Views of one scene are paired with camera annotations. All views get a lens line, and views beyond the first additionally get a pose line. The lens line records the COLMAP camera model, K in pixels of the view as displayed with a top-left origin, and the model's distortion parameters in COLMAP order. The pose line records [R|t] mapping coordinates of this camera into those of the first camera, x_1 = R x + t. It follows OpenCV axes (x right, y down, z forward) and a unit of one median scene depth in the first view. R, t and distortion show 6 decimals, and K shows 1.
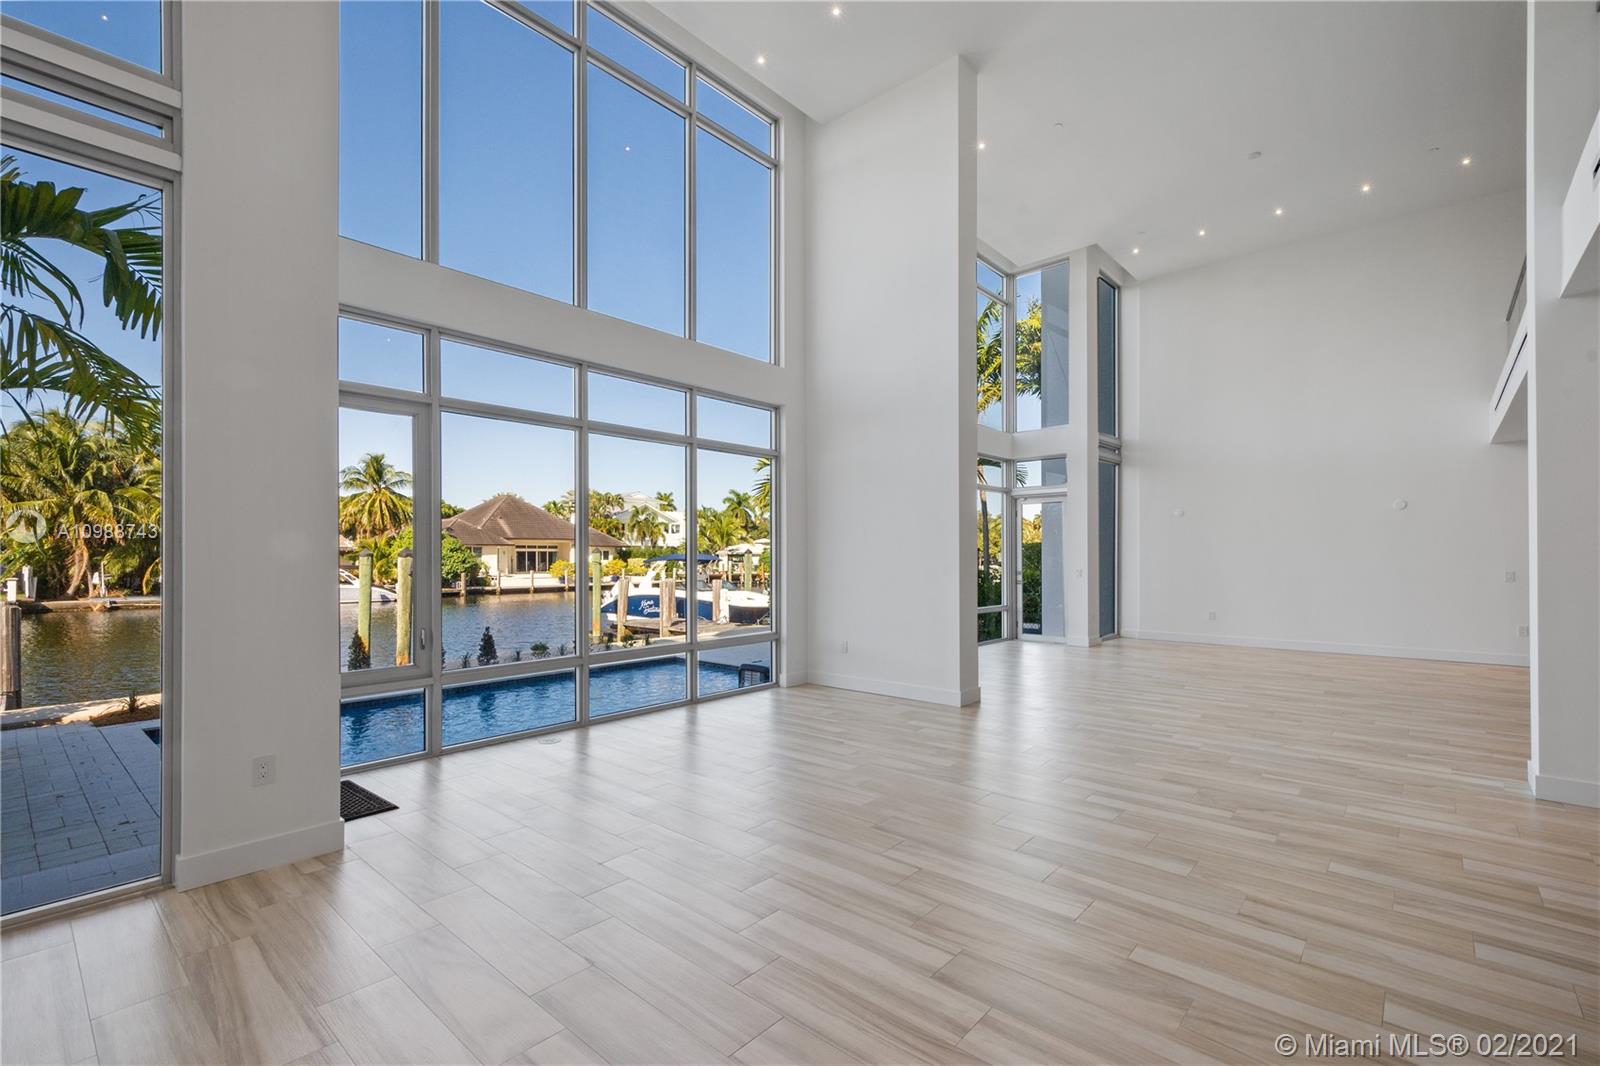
lens RADIAL K [[719.1, 0, 819.3], [0, 719.1, 538.6], [0, 0, 1]] dist [-0.003214, -0.000894]
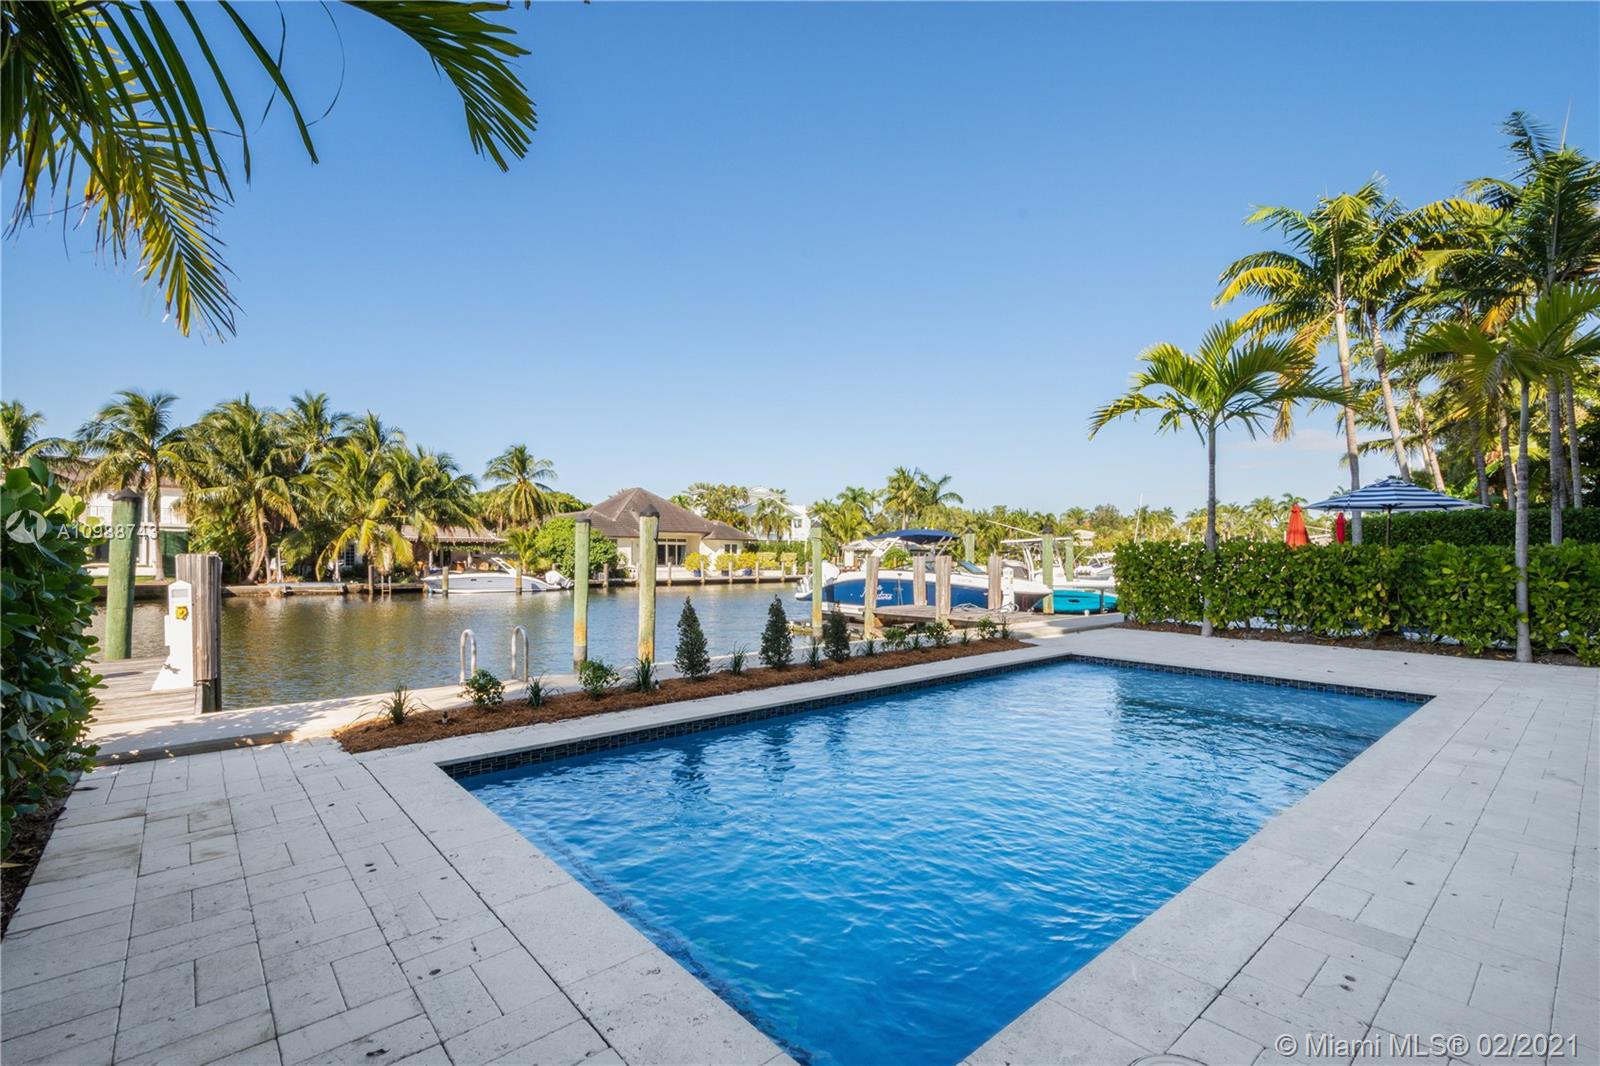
lens RADIAL K [[711.5, 0, 807.0], [0, 711.5, 541.8], [0, 0, 1]] dist [0.001488, -0.000001]
pose [[0.990376, 0.001930, -0.138391, -0.114705], [-0.001609, 0.999996, 0.002432, 0.019279], [0.138395, -0.002186, 0.990375, 0.099049]]
